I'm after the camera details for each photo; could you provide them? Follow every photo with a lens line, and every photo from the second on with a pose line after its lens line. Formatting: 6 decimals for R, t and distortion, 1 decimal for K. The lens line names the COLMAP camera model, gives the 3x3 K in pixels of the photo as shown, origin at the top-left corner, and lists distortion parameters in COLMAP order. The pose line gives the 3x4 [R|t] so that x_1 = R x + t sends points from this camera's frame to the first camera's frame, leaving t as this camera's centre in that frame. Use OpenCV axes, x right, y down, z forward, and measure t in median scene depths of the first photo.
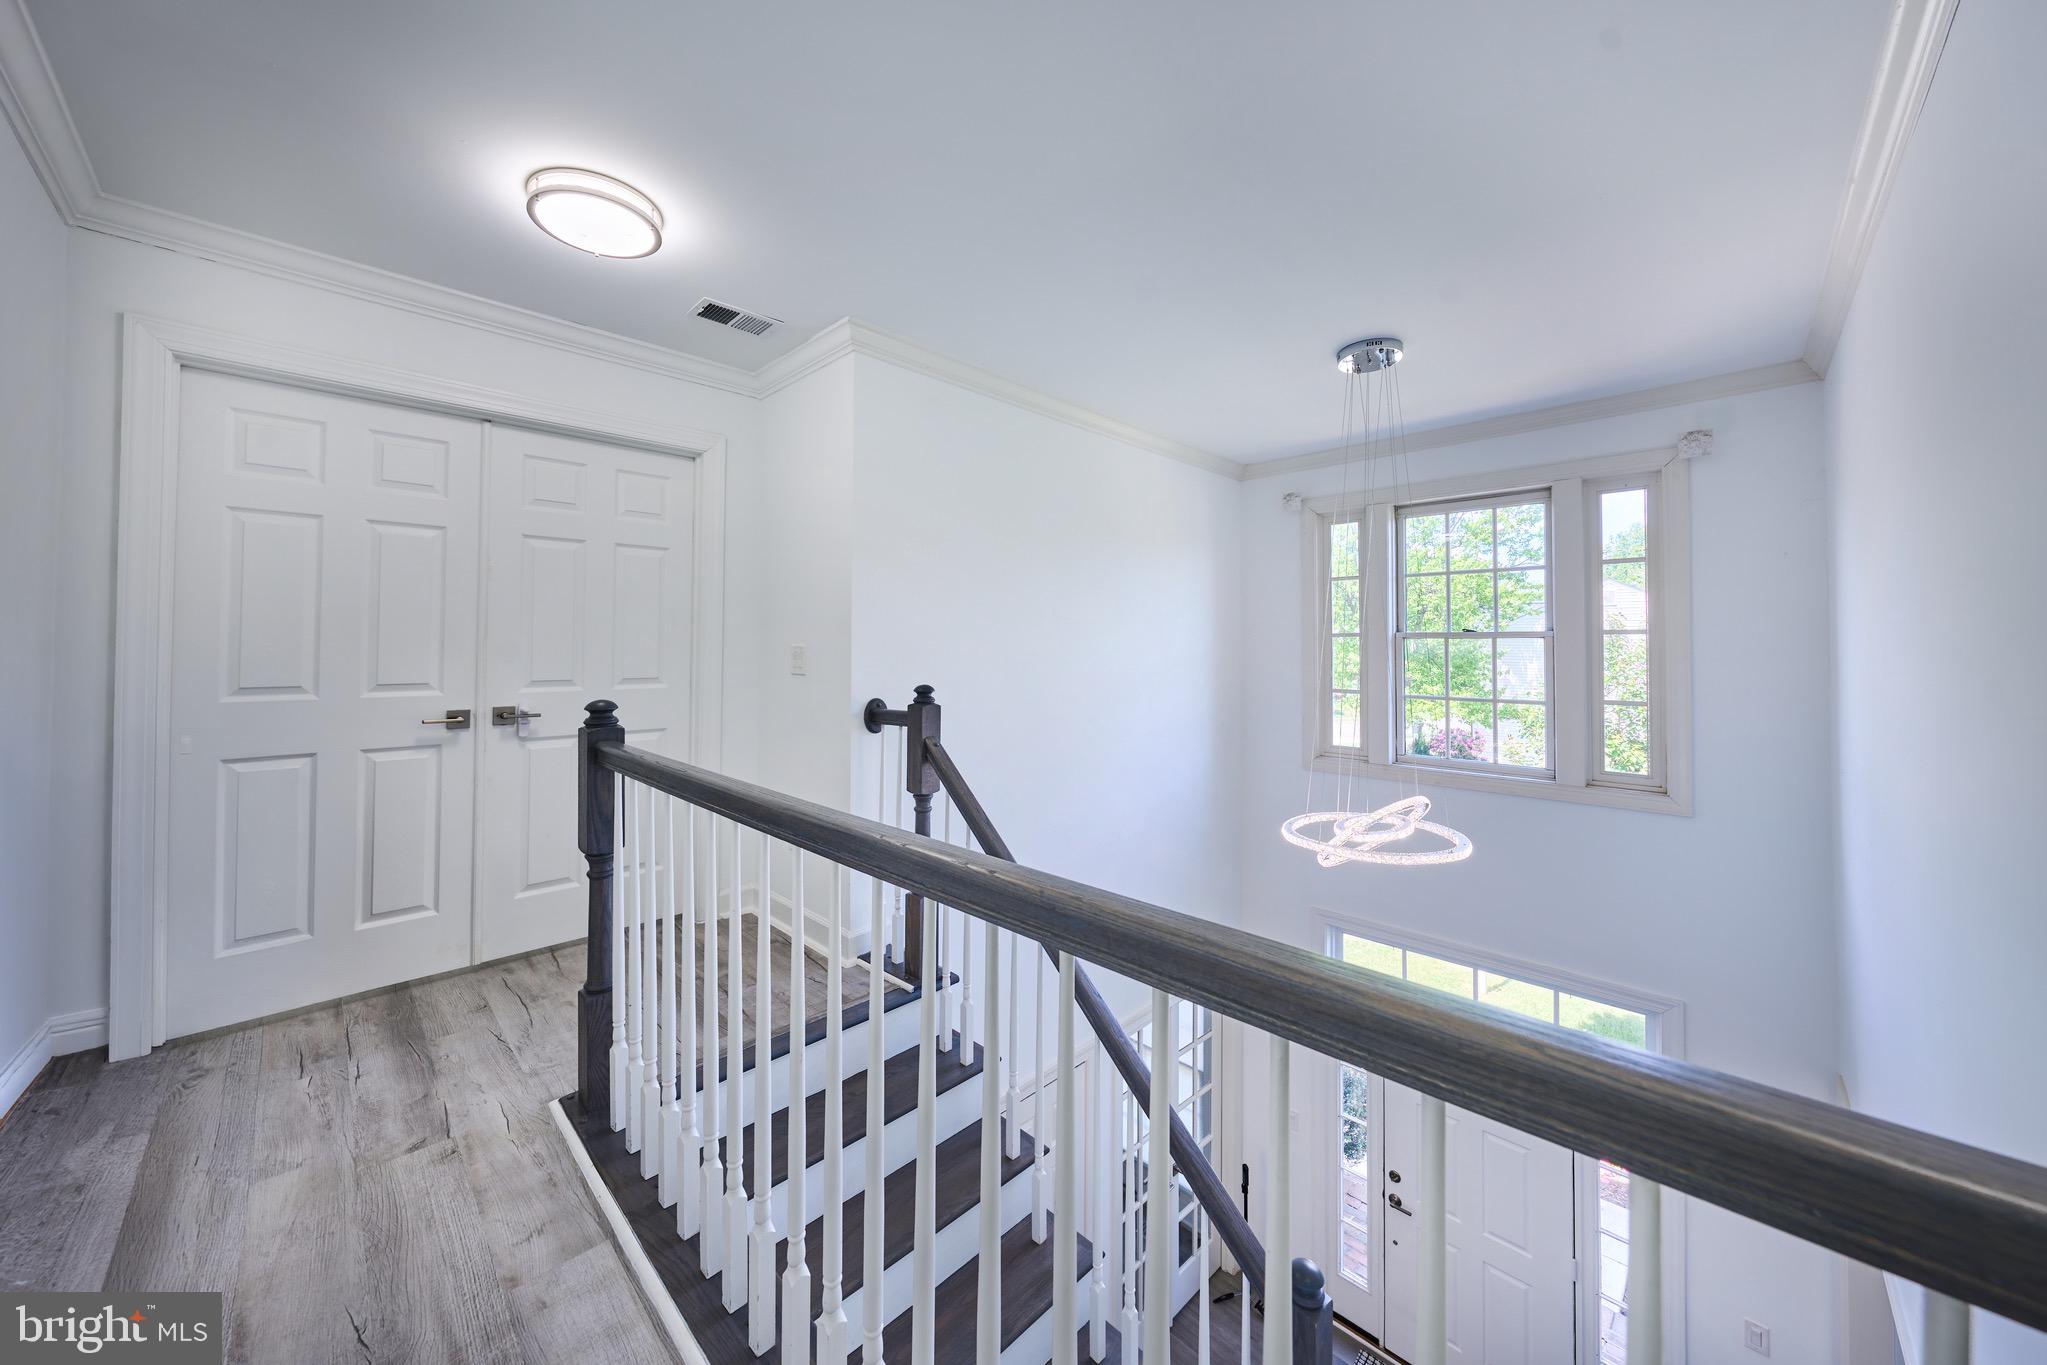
lens RADIAL K [[719.4, 0, 1021.2], [0, 719.4, 634.6], [0, 0, 1]] dist [-0.001277, -0.000028]
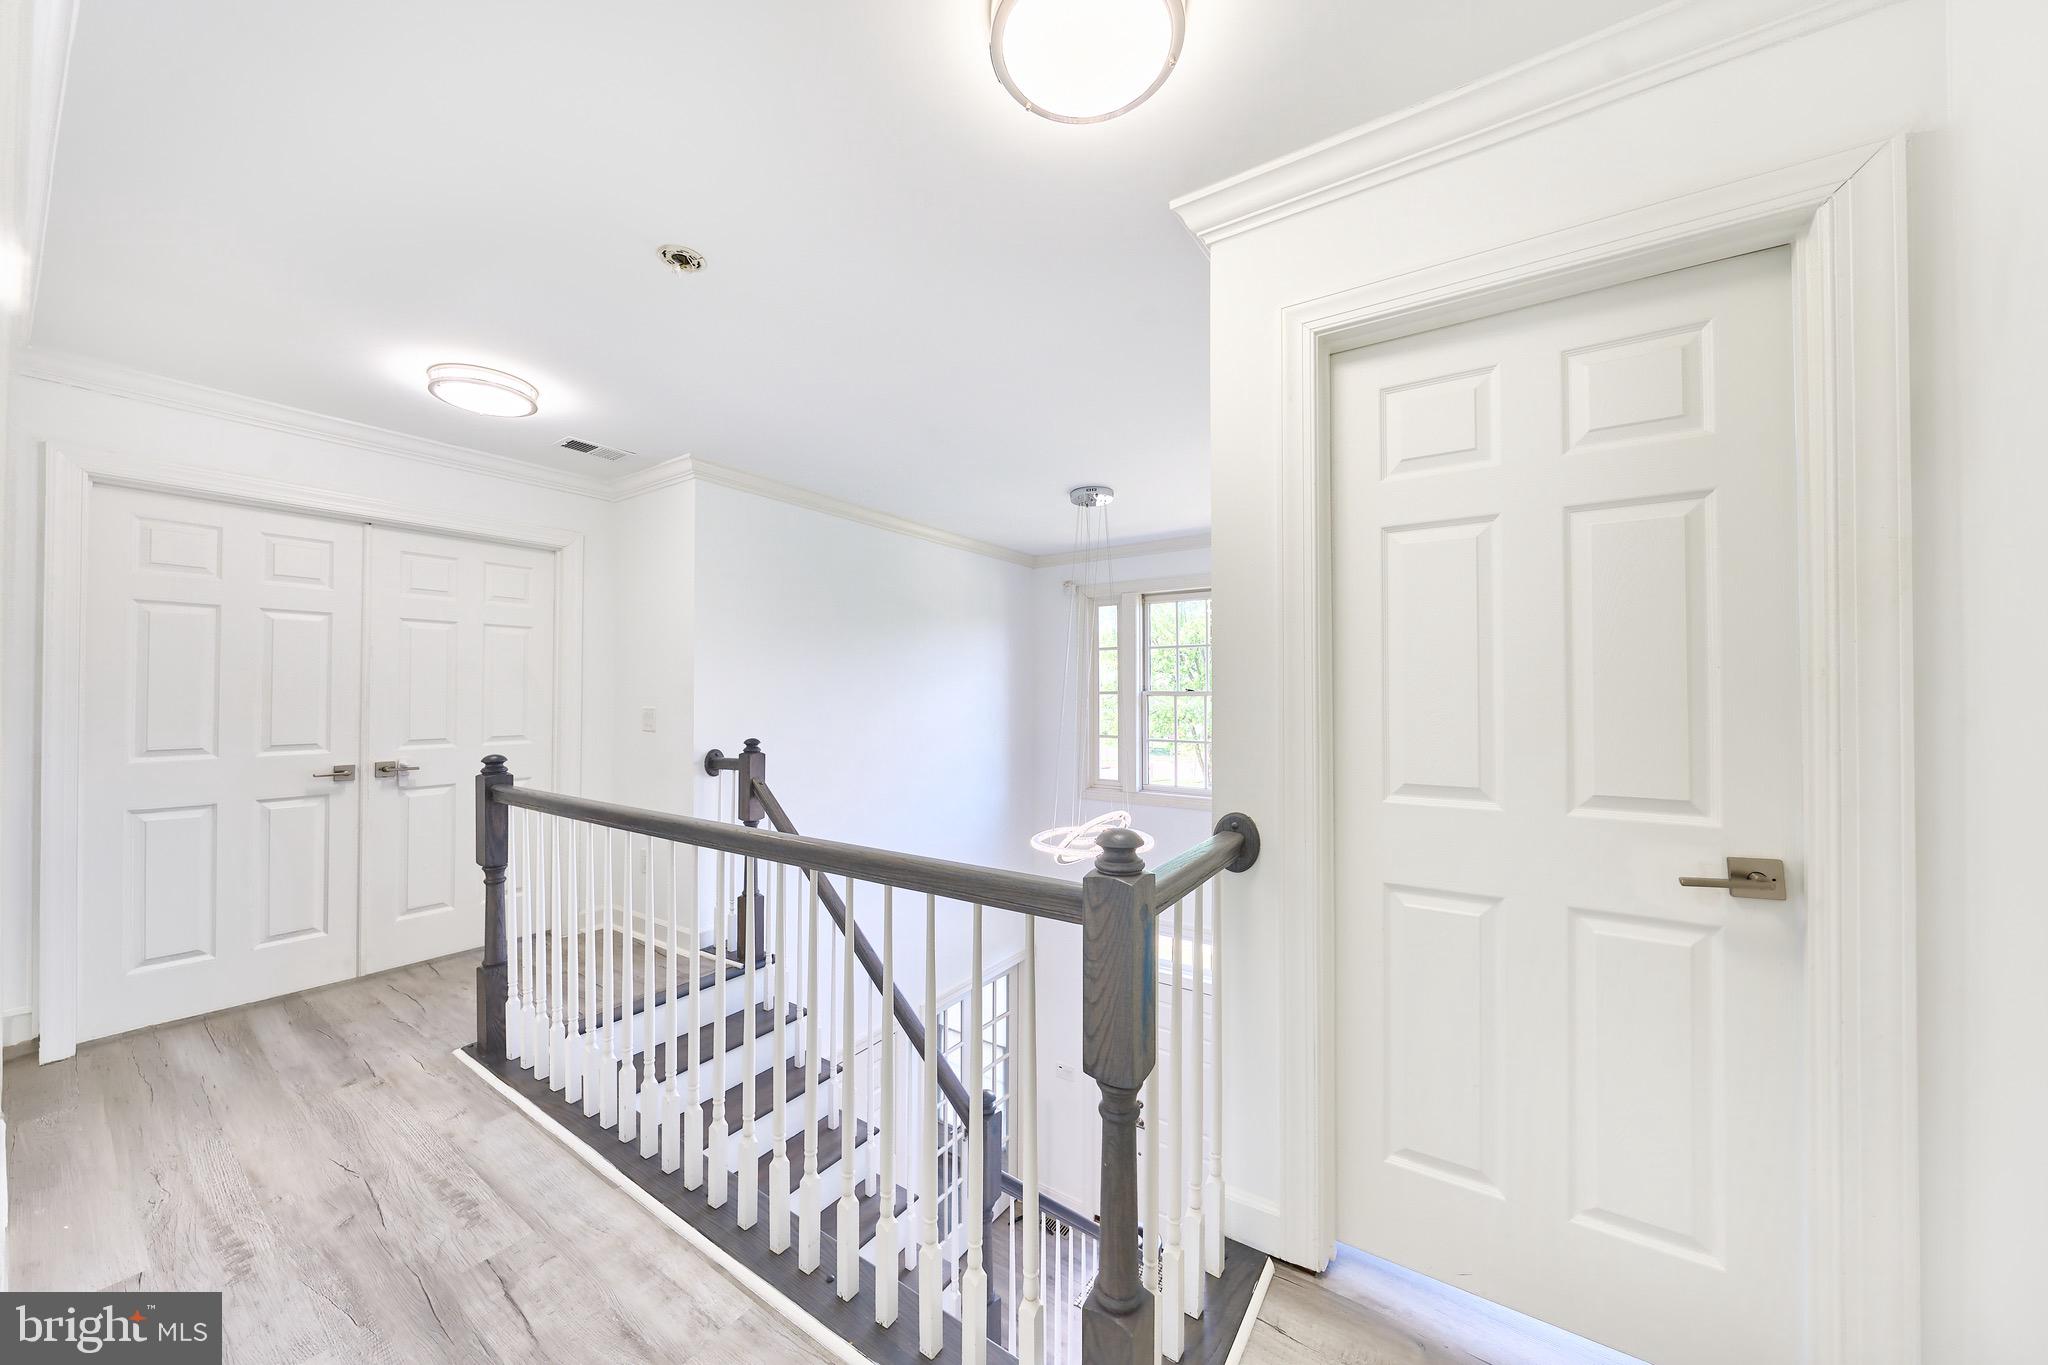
lens RADIAL K [[705.8, 0, 1020.6], [0, 705.8, 684.0], [0, 0, 1]] dist [-0.001817, -0.000069]
pose [[0.982812, -0.001149, 0.184608, 0.110449], [0.000446, 0.999992, 0.003848, -0.034992], [-0.184611, -0.003699, 0.982805, -0.362923]]
